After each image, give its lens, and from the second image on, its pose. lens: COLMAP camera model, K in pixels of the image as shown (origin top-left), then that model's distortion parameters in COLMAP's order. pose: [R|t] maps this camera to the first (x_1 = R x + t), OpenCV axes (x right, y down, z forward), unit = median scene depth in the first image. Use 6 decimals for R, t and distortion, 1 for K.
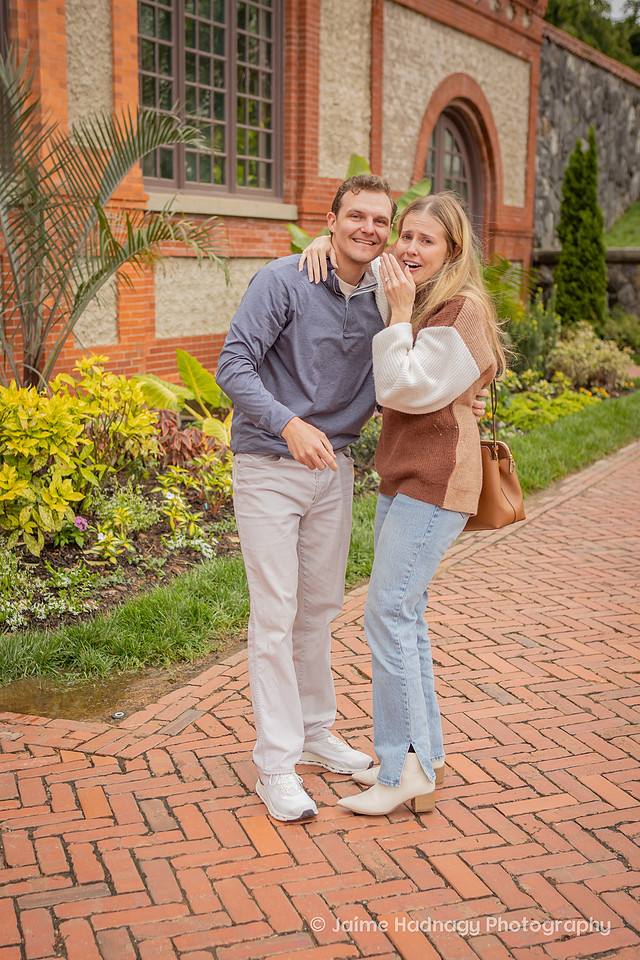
lens RADIAL K [[1200.0, 0, 288.3], [0, 1200.0, 512.6], [0, 0, 1]] dist [-0.061812, 0.161886]
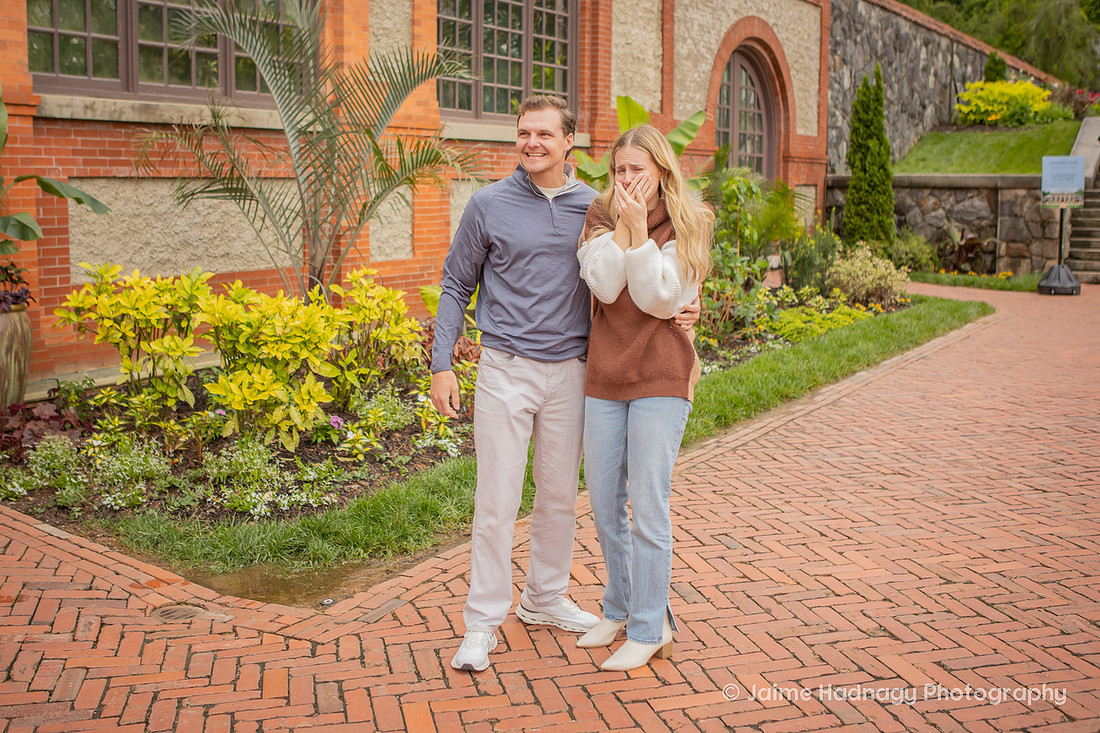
lens RADIAL K [[1118.2, 0, 548.4], [0, 1118.2, 307.7], [0, 0, 1]] dist [-0.088834, 0.108140]
pose [[0.997780, 0.012272, -0.065459, 0.043616], [-0.018519, 0.995238, -0.095702, -0.000623], [0.063973, 0.096702, 0.993255, 0.000426]]
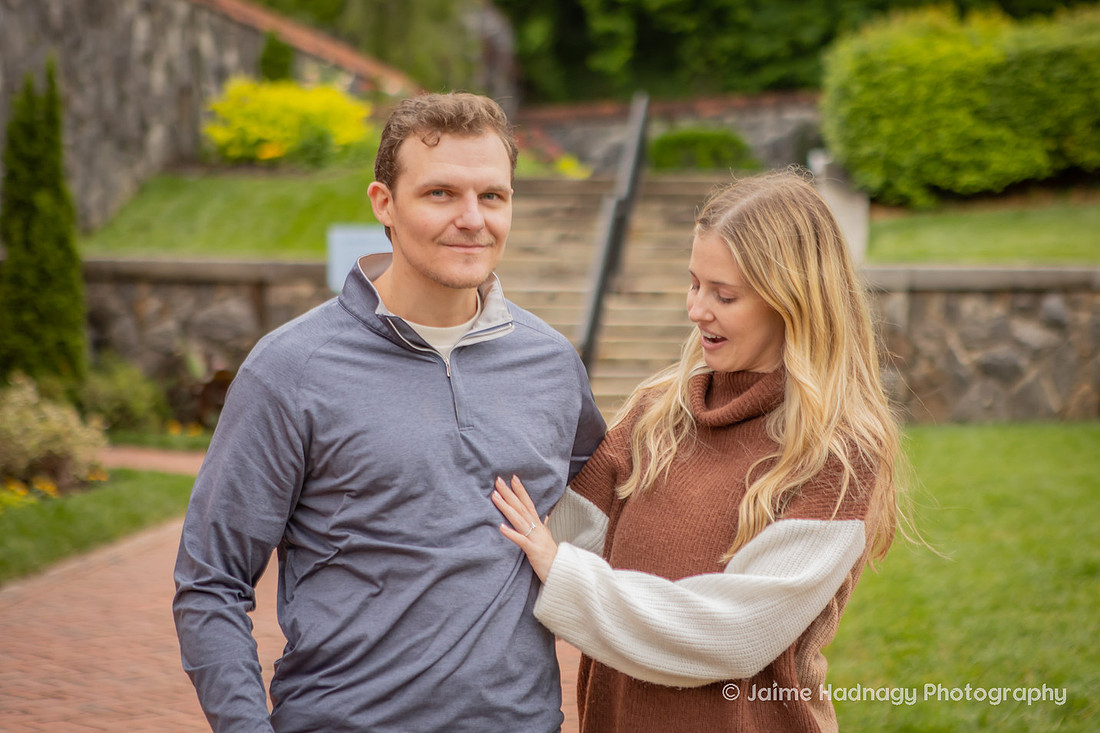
lens RADIAL K [[2329.4, 0, 639.5], [0, 2329.4, 365.8], [0, 0, 1]] dist [0.088971, 0.300459]
pose [[0.898560, -0.002618, 0.438842, 0.005487], [0.074559, 0.986355, -0.146781, 0.046826], [-0.432470, 0.164611, 0.886495, -0.276067]]
